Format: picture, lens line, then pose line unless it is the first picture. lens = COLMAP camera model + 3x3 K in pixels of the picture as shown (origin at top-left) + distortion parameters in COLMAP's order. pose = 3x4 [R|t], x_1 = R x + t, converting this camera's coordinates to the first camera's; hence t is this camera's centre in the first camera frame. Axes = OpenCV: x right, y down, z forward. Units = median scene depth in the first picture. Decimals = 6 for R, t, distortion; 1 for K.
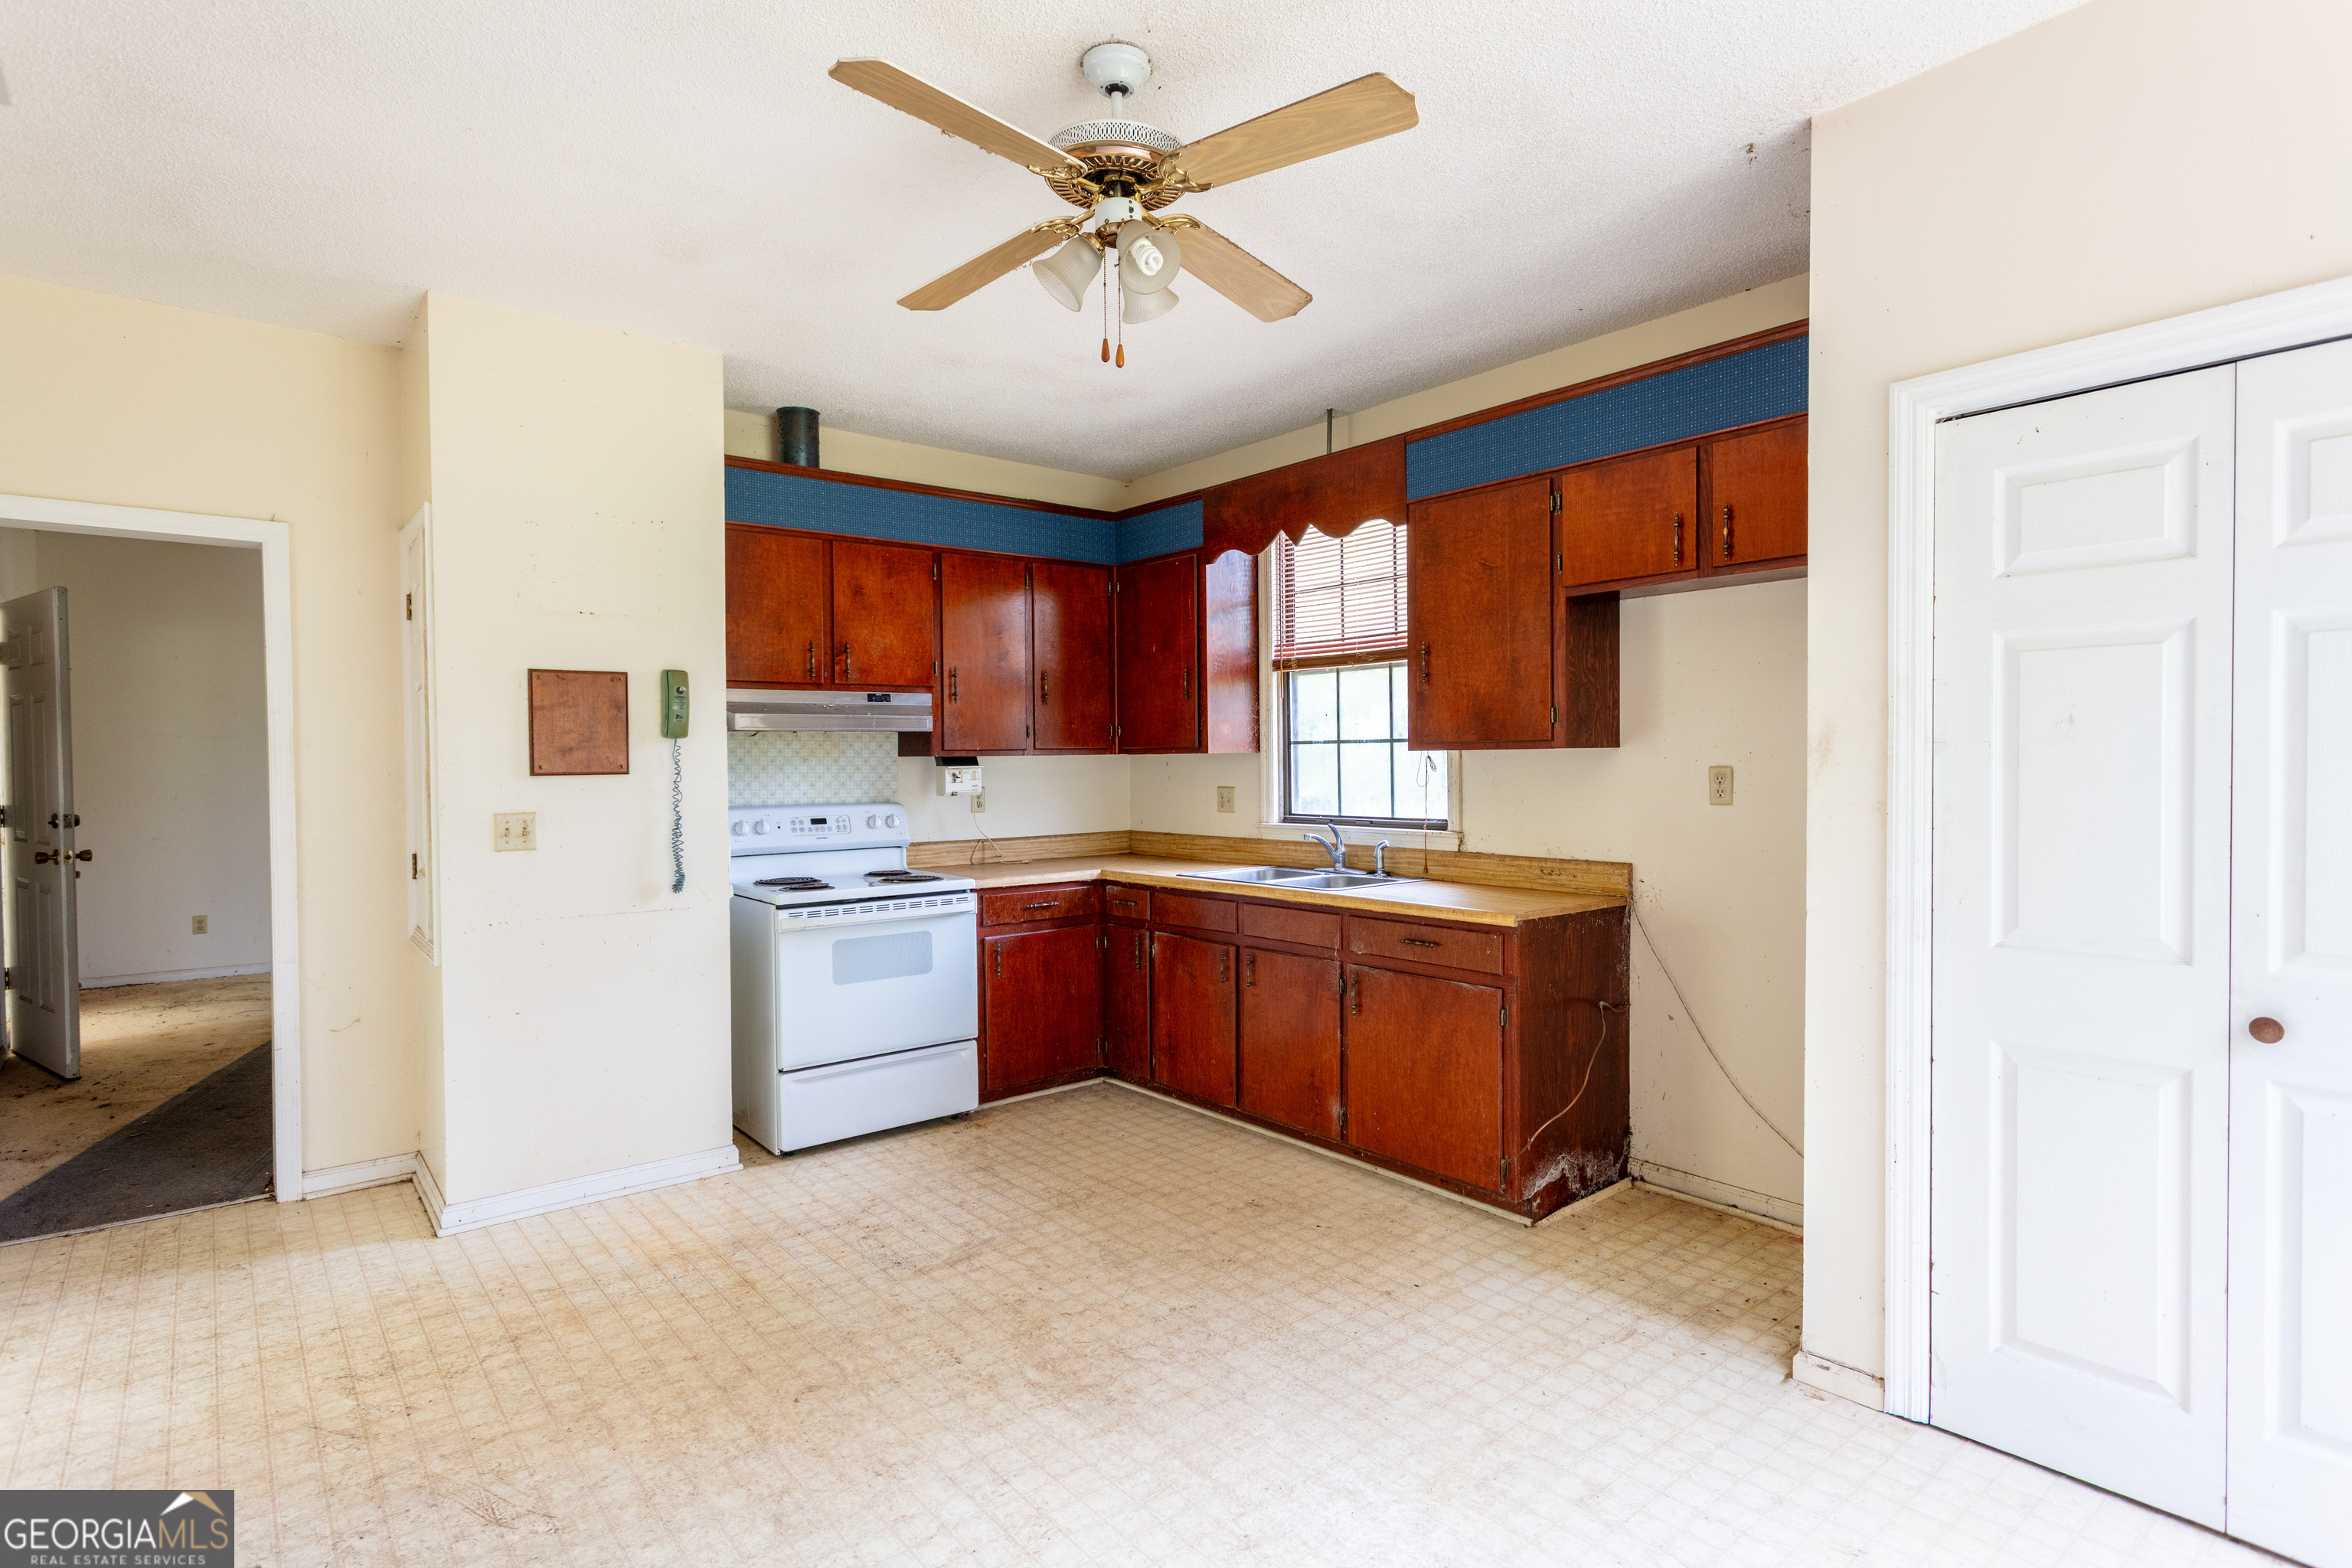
lens RADIAL K [[1117.8, 0, 1187.7], [0, 1117.8, 777.2], [0, 0, 1]] dist [-0.004015, 0.001925]
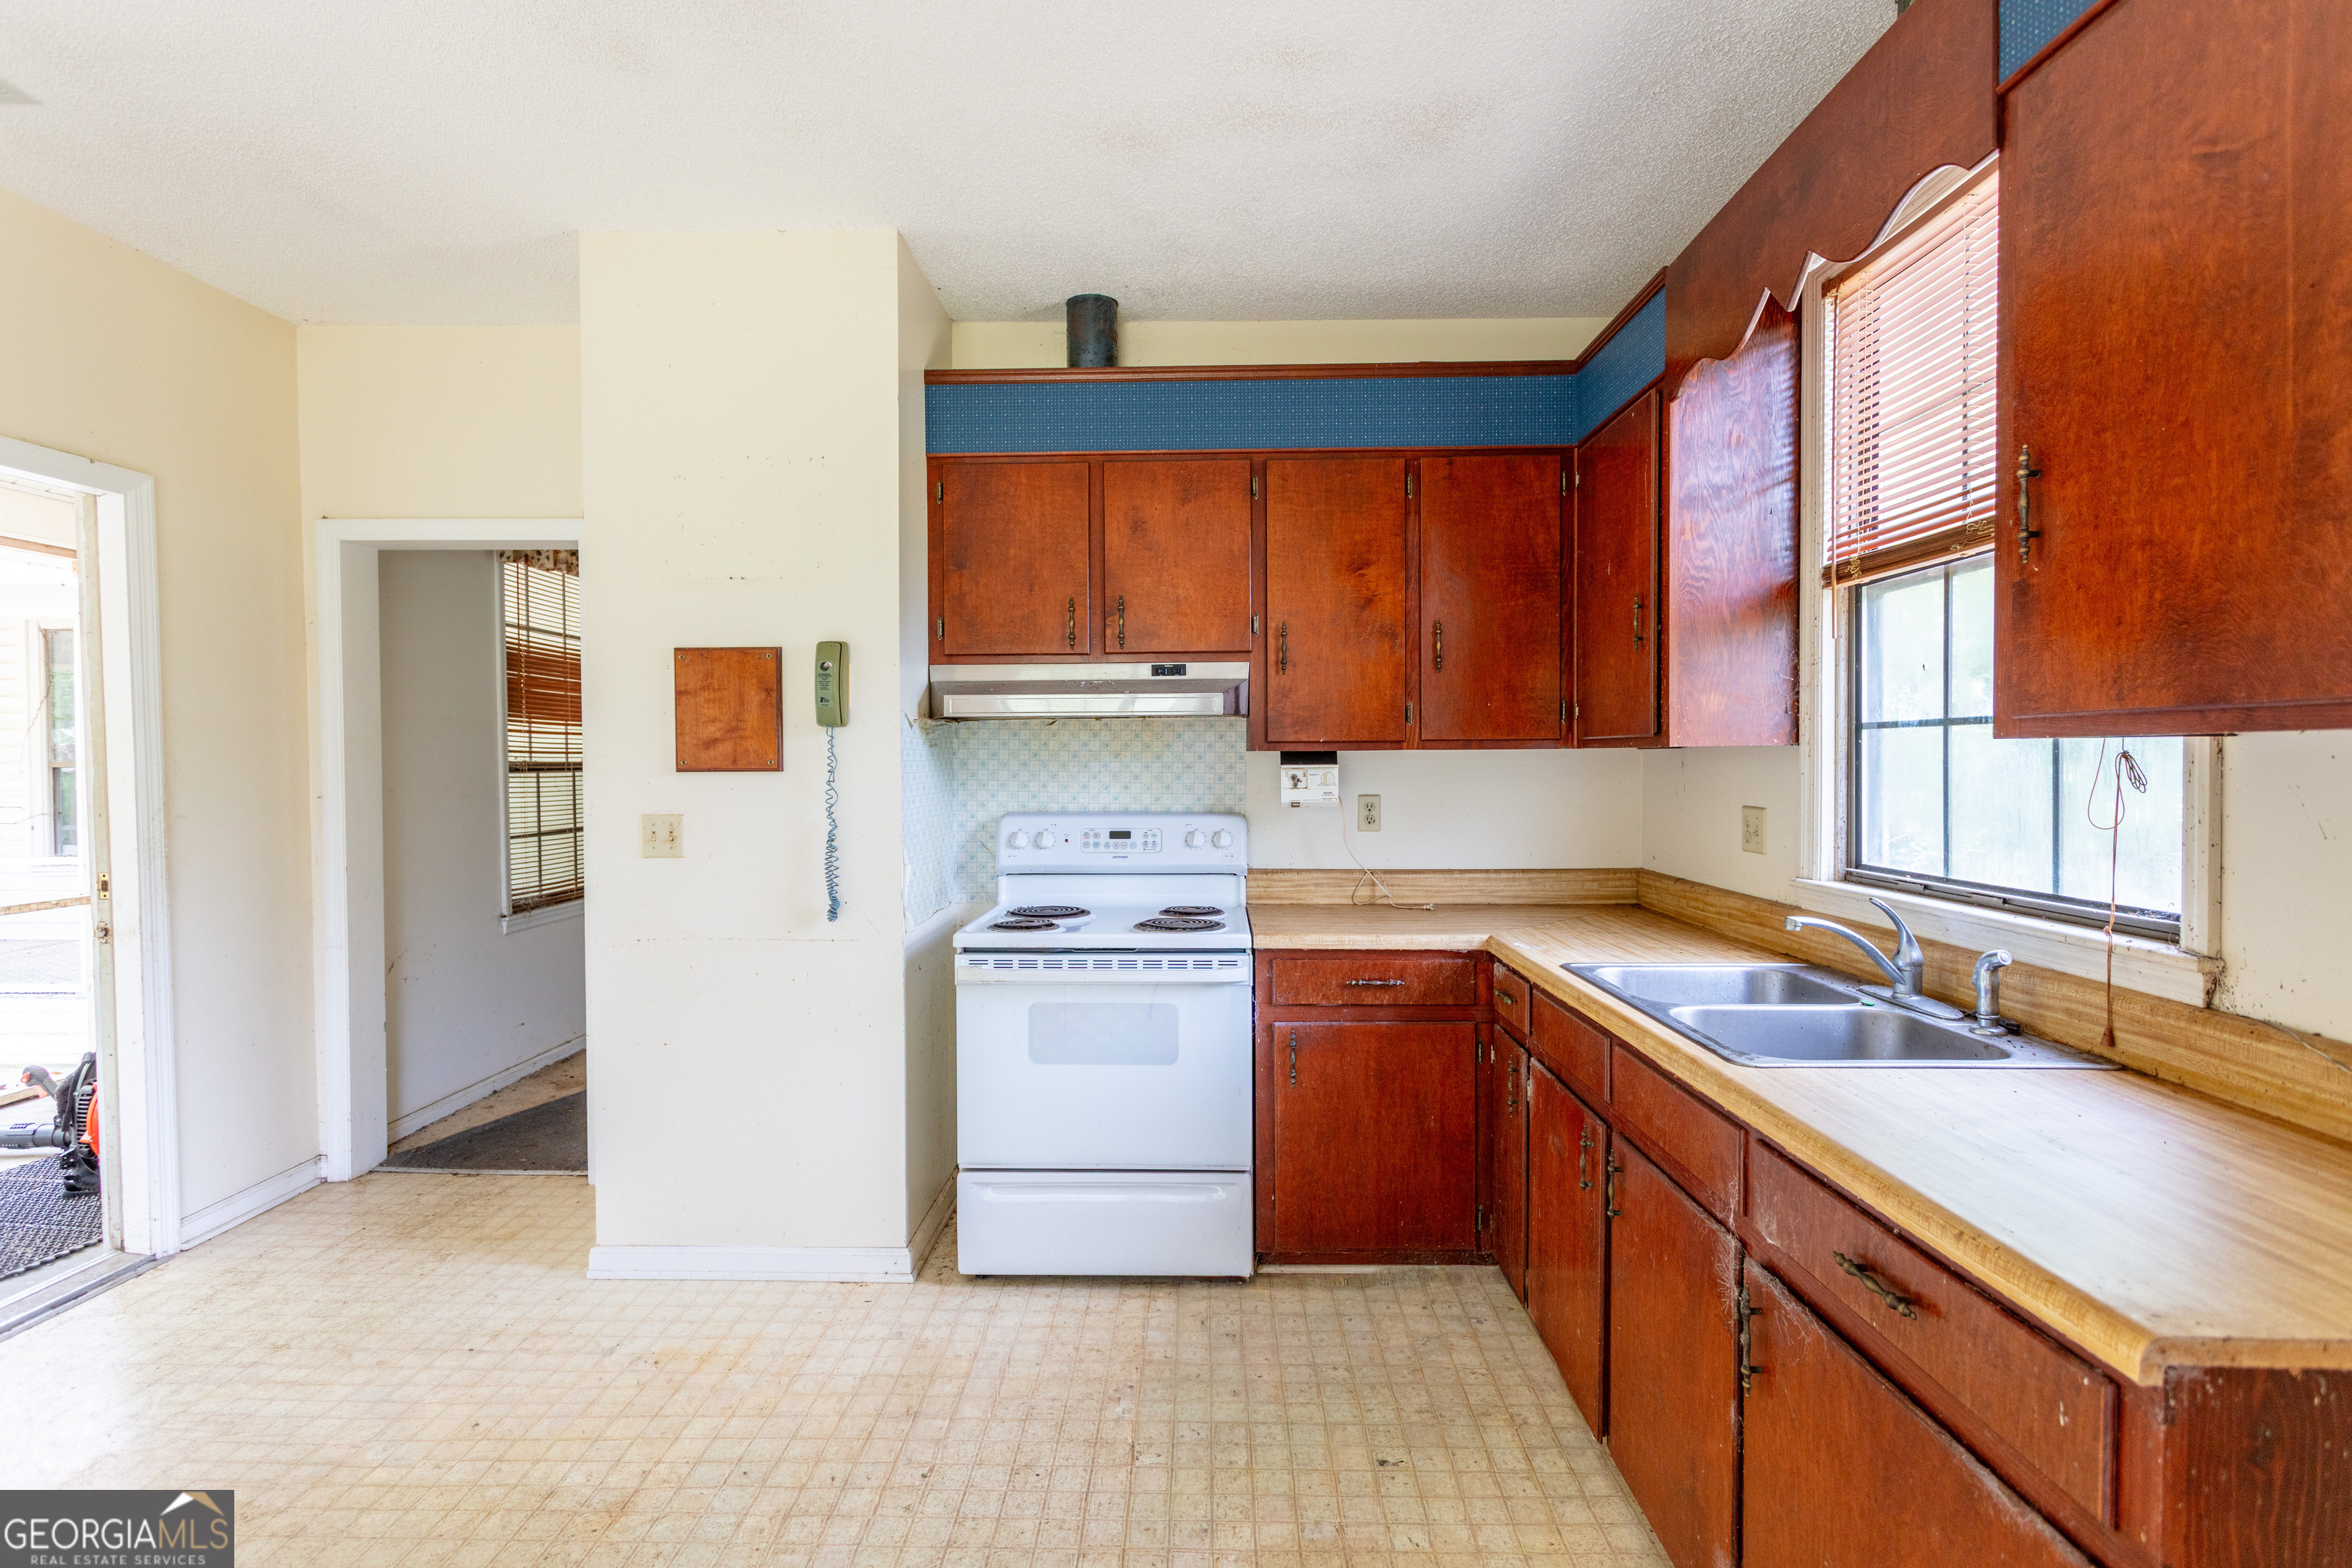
lens RADIAL K [[1117.8, 0, 1167.6], [0, 1117.8, 784.7], [0, 0, 1]] dist [-0.004015, 0.001925]
pose [[0.766773, 0.021638, -0.641554, 0.196466], [-0.014623, 0.999761, 0.016243, -0.008420], [0.641752, -0.003074, 0.766906, 0.449211]]
